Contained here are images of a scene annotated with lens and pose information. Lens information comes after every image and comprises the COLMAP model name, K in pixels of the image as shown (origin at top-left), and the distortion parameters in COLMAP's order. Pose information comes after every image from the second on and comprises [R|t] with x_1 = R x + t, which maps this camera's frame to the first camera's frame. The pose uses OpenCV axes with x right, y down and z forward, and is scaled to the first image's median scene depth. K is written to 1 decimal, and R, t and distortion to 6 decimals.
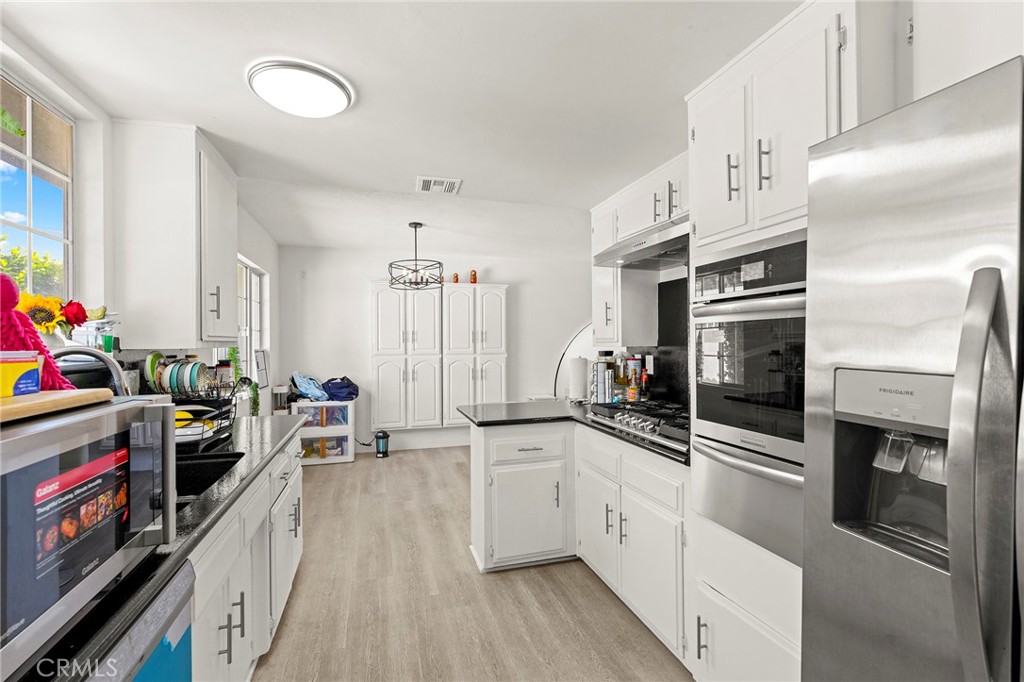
lens RADIAL K [[454.3, 0, 512.0], [0, 454.3, 341.0], [0, 0, 1]] dist [-0.000204, 0.000006]
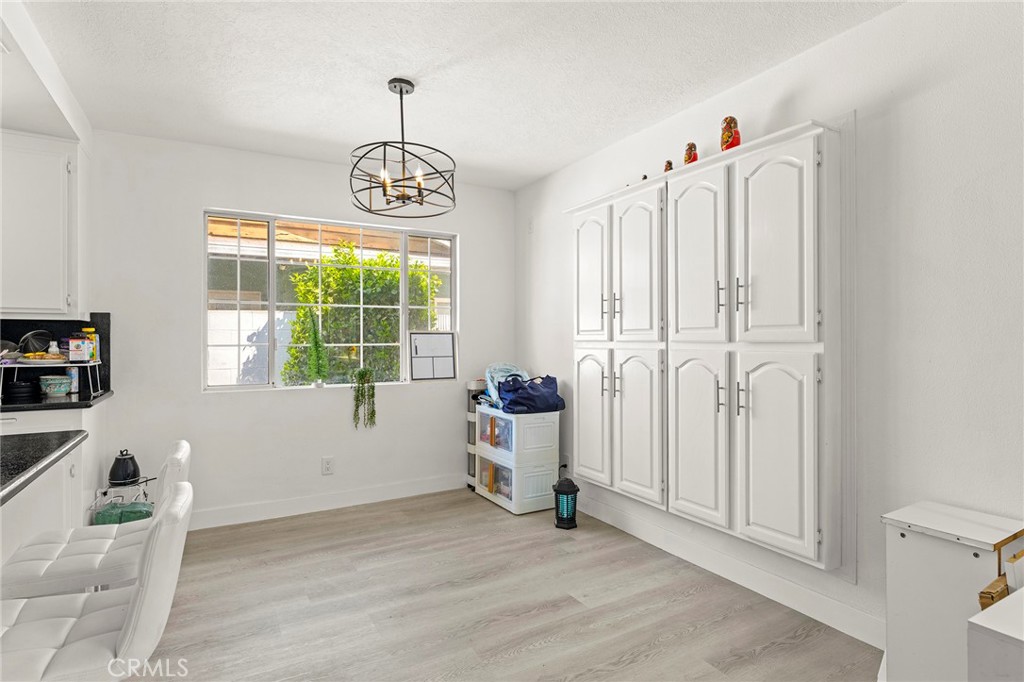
lens RADIAL K [[532.9, 0, 512.0], [0, 532.9, 341.0], [0, 0, 1]] dist [-0.003897, -0.000234]
pose [[0.220227, 0.003274, -0.975443, 0.407860], [0.002901, 0.999988, 0.004012, 0.033940], [0.975444, -0.003714, 0.220214, 0.985972]]
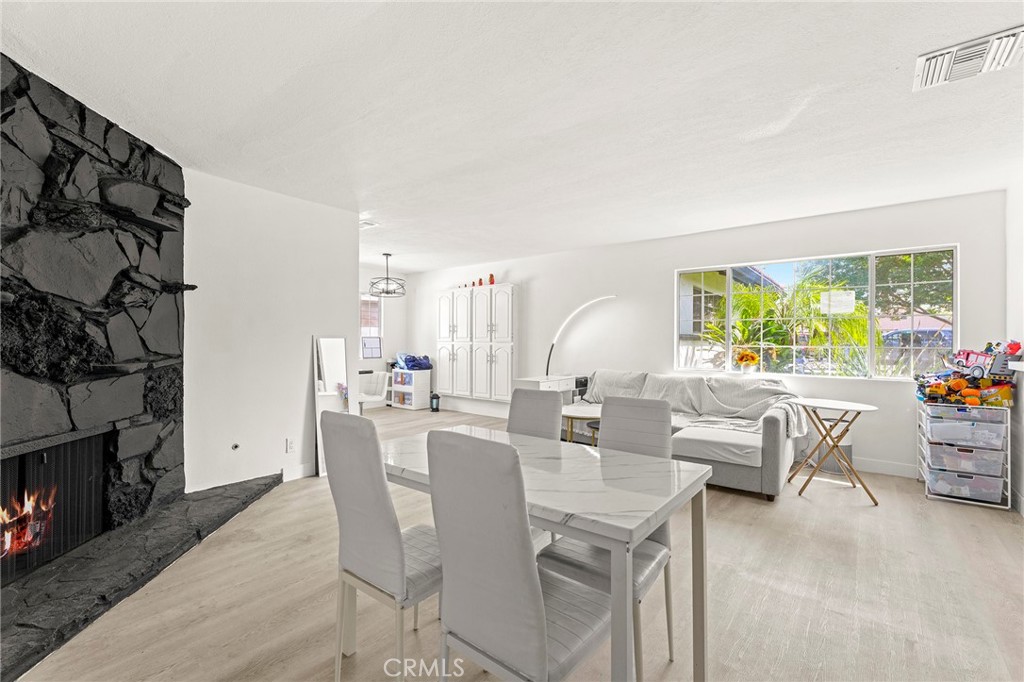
lens RADIAL K [[443.2, 0, 512.0], [0, 443.2, 341.0], [0, 0, 1]] dist [0.000594, -0.000051]
pose [[0.563036, 0.005126, -0.826416, 1.262900], [-0.004850, 0.999984, 0.002898, 0.029438], [0.826418, 0.002377, 0.563052, 0.505162]]
